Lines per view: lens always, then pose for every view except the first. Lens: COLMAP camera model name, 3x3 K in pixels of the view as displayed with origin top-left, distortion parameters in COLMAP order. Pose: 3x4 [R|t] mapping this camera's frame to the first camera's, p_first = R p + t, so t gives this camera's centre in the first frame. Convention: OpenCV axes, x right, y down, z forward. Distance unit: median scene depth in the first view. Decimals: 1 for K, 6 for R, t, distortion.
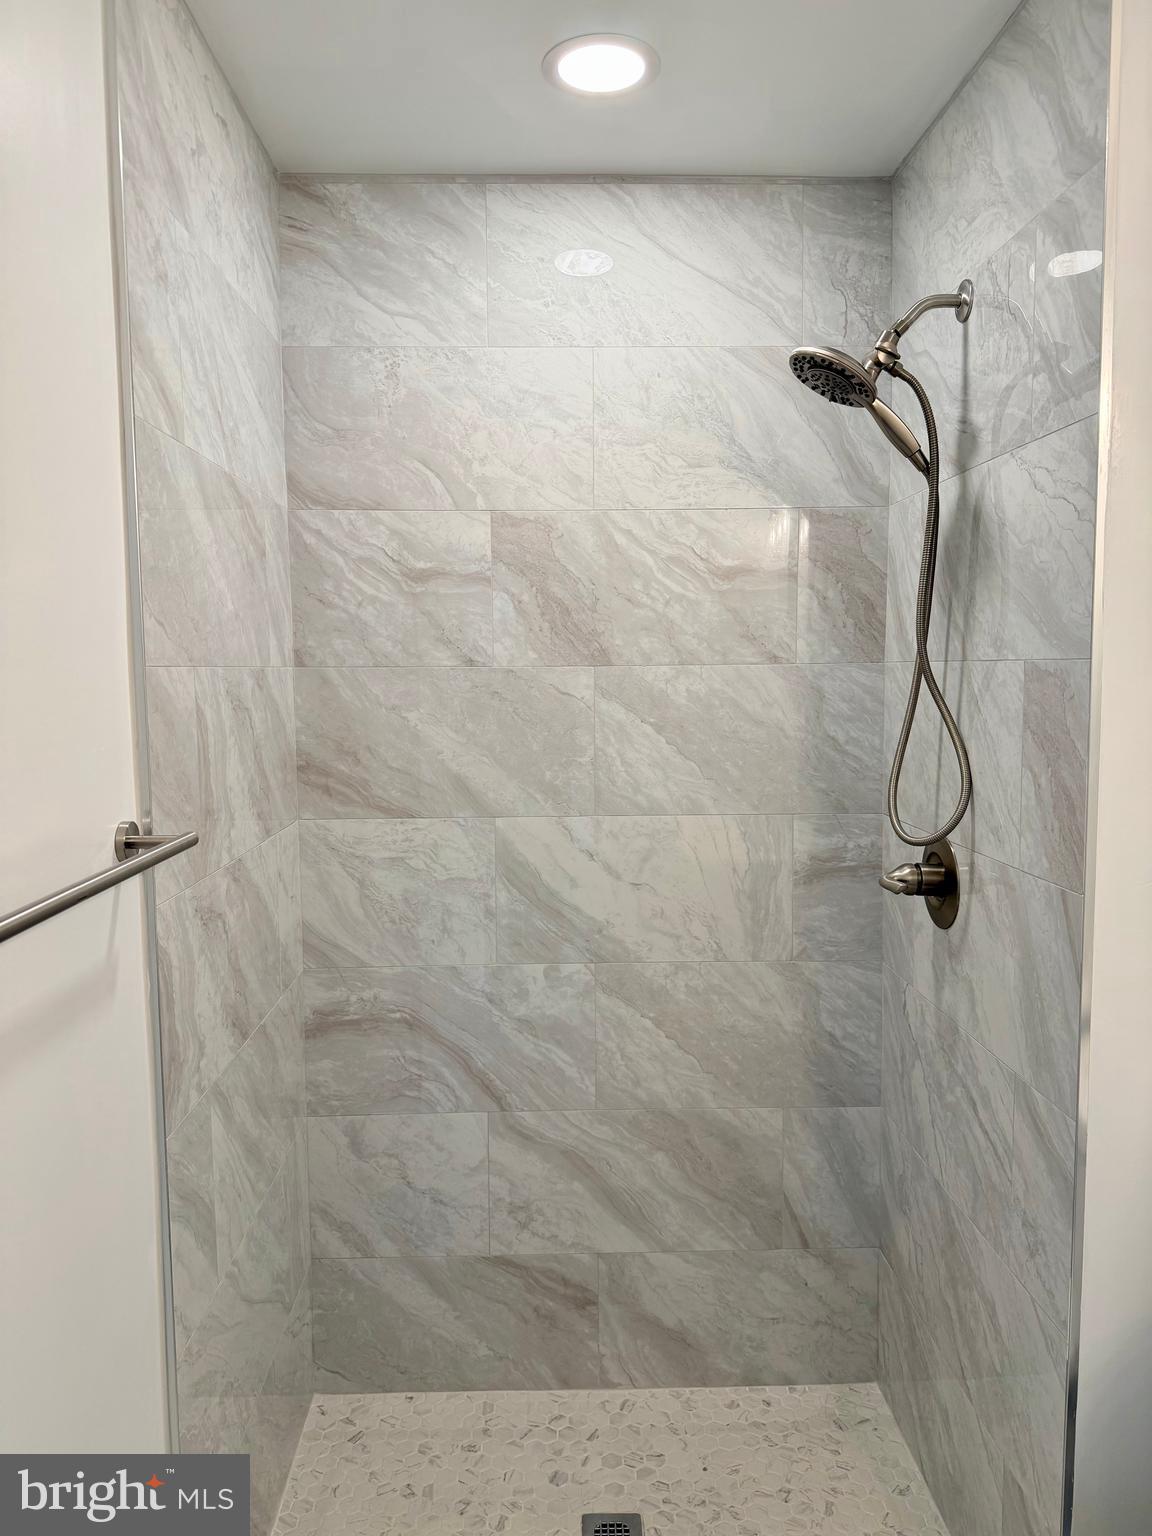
lens RADIAL K [[1075.5, 0, 585.6], [0, 1075.5, 766.7], [0, 0, 1]] dist [0.084245, -0.112231]
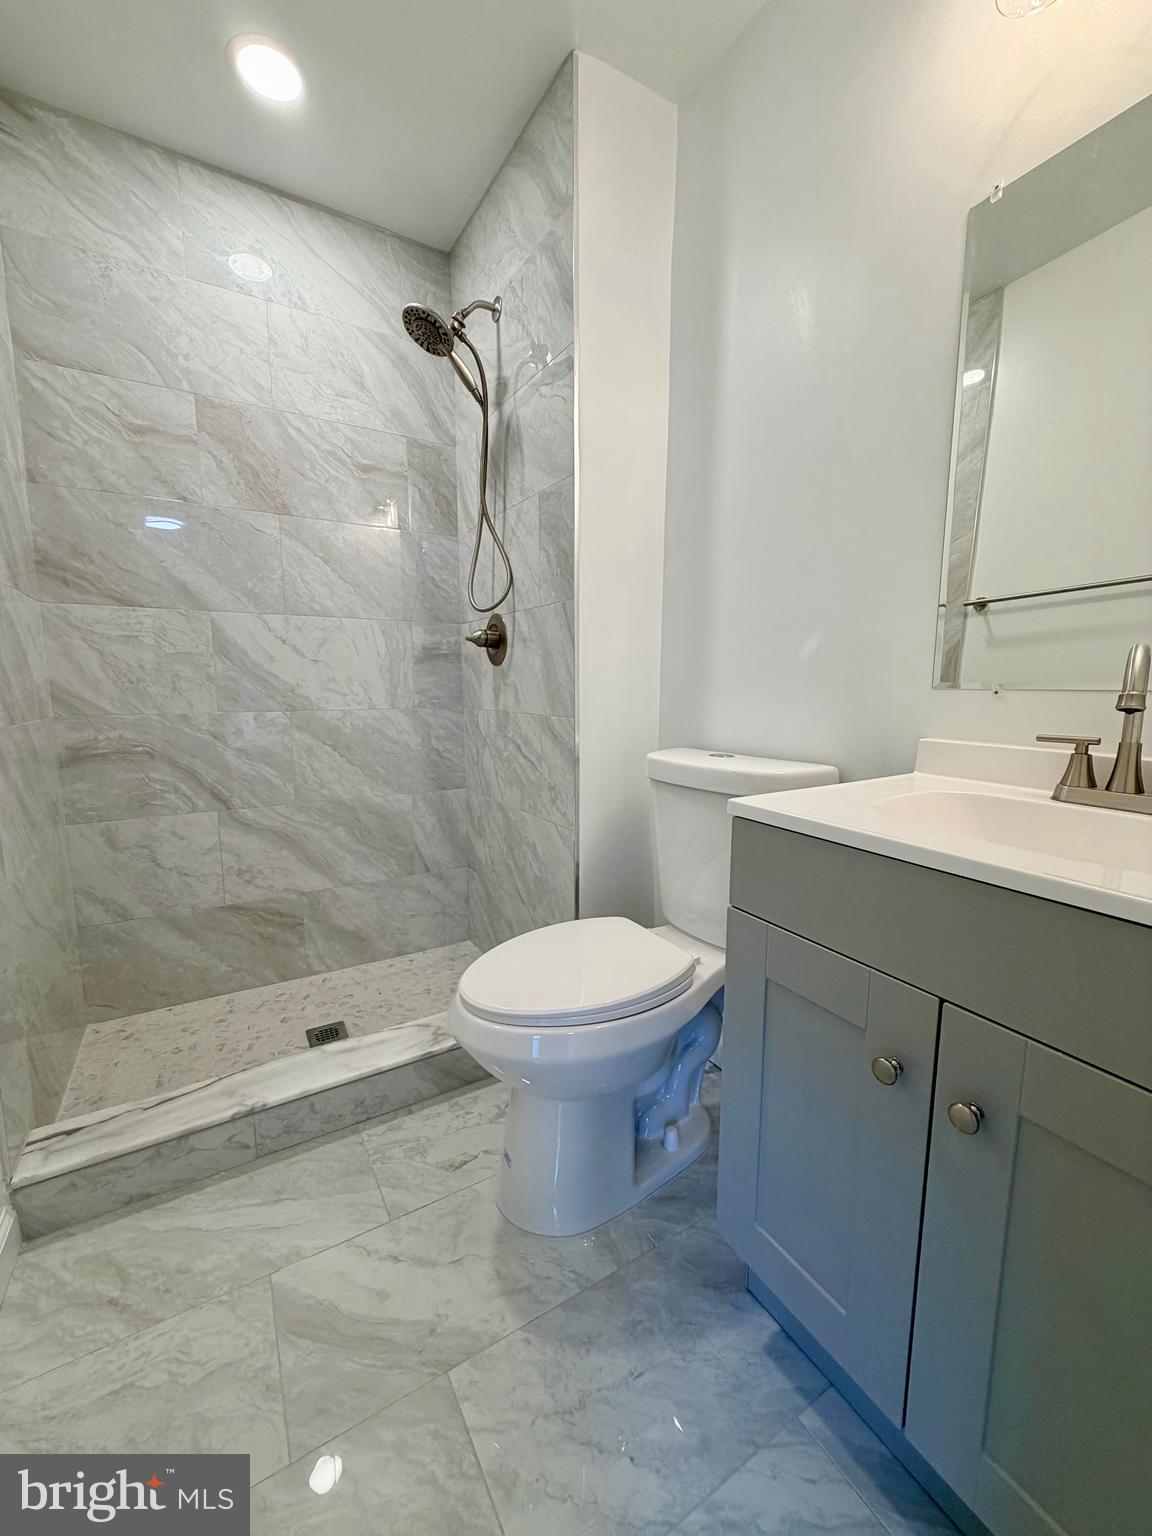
lens RADIAL K [[605.6, 0, 581.3], [0, 605.6, 759.0], [0, 0, 1]] dist [-0.002584, 0.000804]
pose [[0.870452, -0.057398, 0.488895, -0.059504], [0.039679, 0.998128, 0.046536, 0.237263], [-0.490651, -0.021109, 0.871100, 0.014728]]
